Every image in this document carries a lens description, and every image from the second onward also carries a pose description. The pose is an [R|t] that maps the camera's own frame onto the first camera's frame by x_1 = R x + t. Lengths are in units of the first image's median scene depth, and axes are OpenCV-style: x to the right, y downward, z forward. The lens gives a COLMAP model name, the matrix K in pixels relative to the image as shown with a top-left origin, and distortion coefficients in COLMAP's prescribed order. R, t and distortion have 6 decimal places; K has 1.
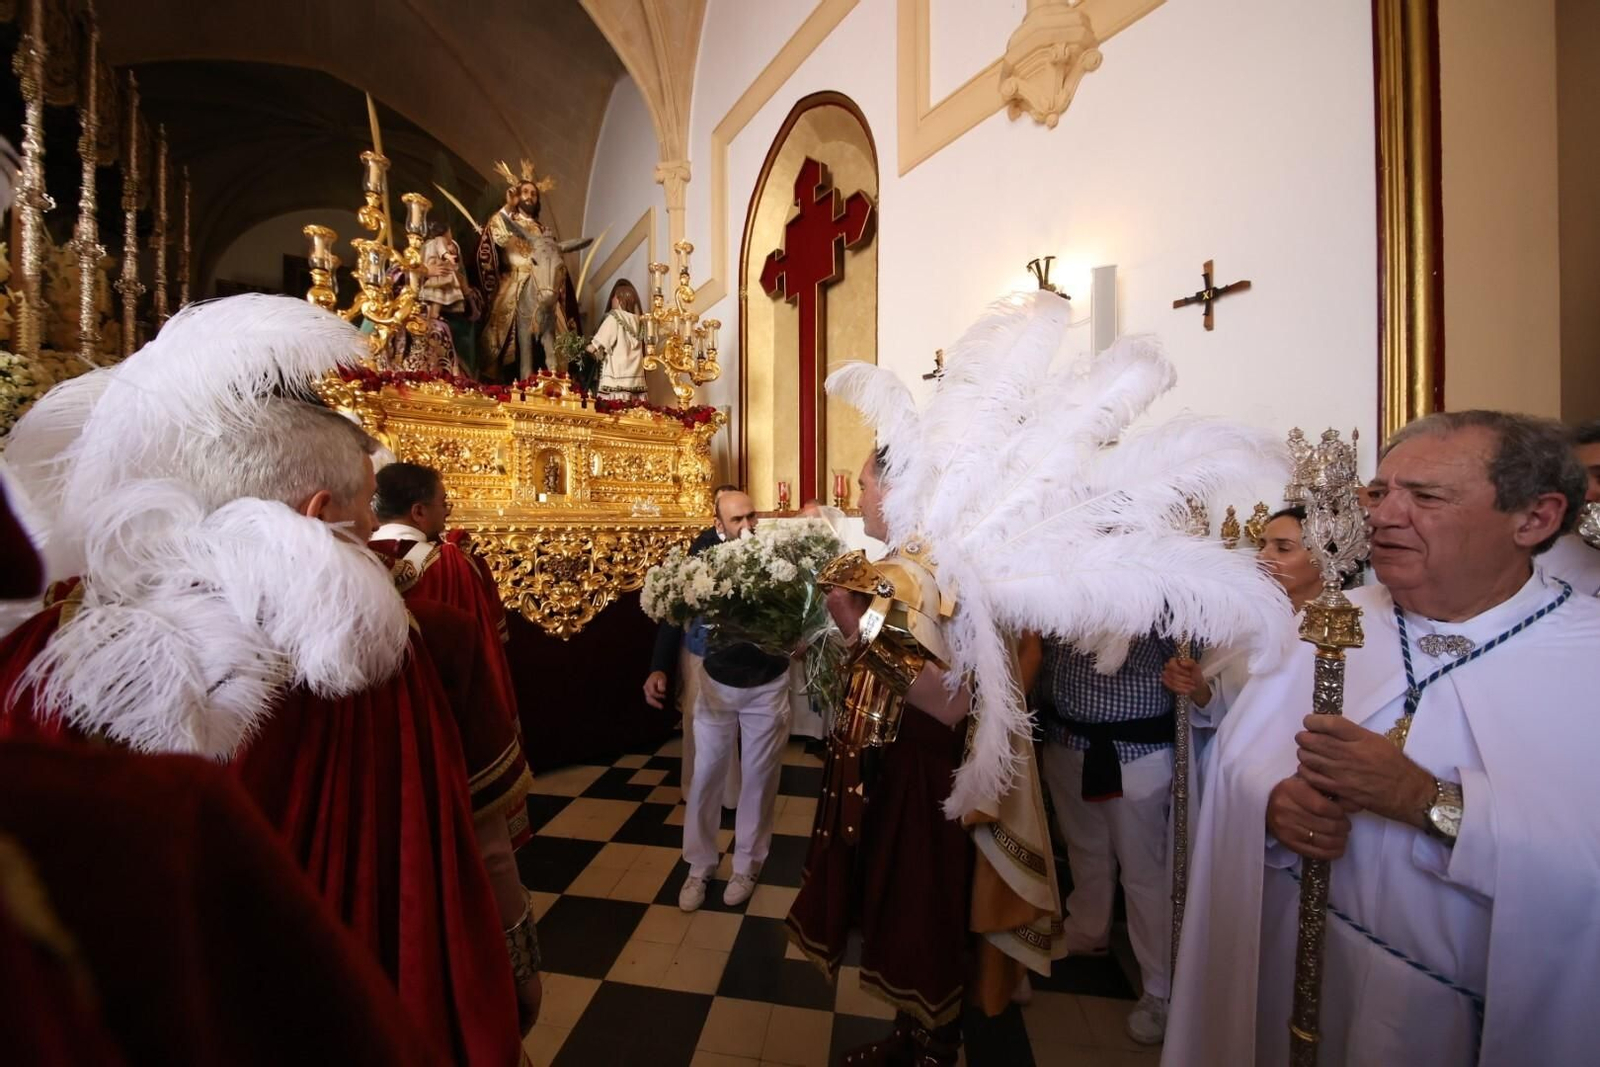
lens RADIAL K [[571.7, 0, 797.8], [0, 571.7, 534.4], [0, 0, 1]] dist [0.000180, -0.017800]
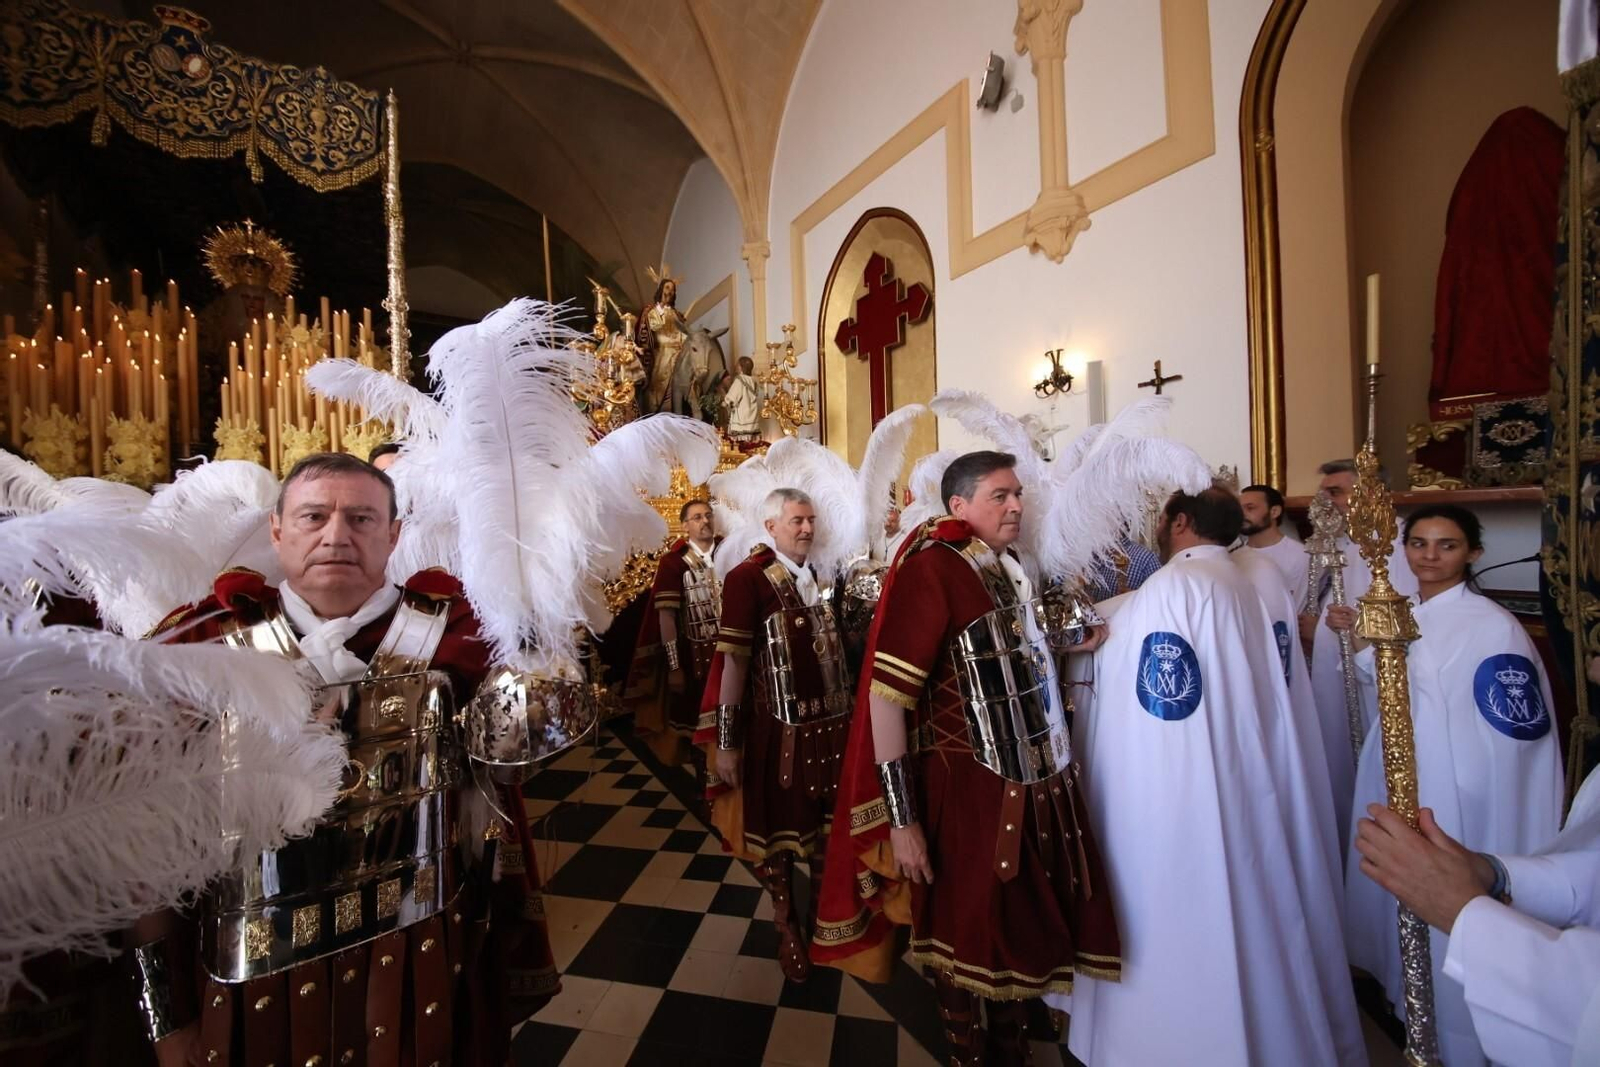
lens RADIAL K [[589.3, 0, 796.9], [0, 589.3, 527.2], [0, 0, 1]] dist [-0.008239, -0.004330]
pose [[0.999298, -0.022925, -0.029623, -0.145807], [0.022070, 0.999339, -0.028887, 0.012630], [0.030265, 0.028213, 0.999144, -0.373774]]
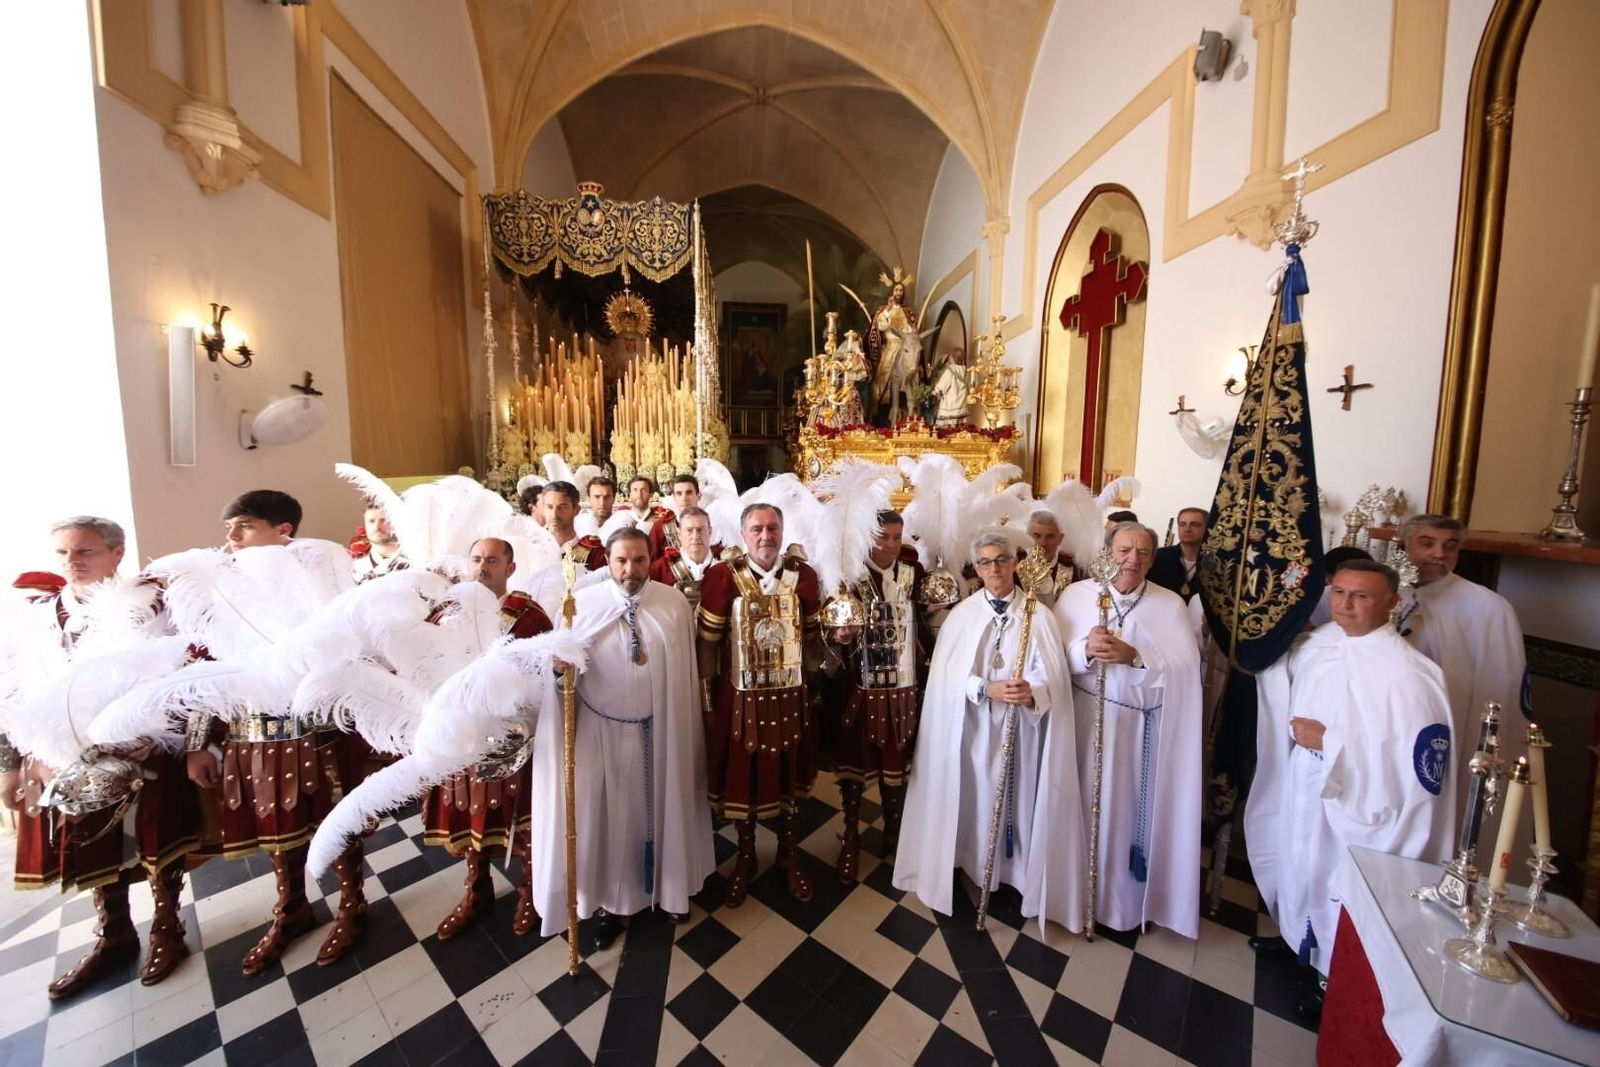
lens RADIAL K [[580.3, 0, 783.9], [0, 580.3, 523.0], [0, 0, 1]] dist [0.005797, -0.009075]
pose [[0.854925, 0.062264, -0.515002, 0.131497], [-0.024634, 0.996523, 0.079587, -0.076612], [0.518167, -0.055354, 0.853487, -0.597238]]
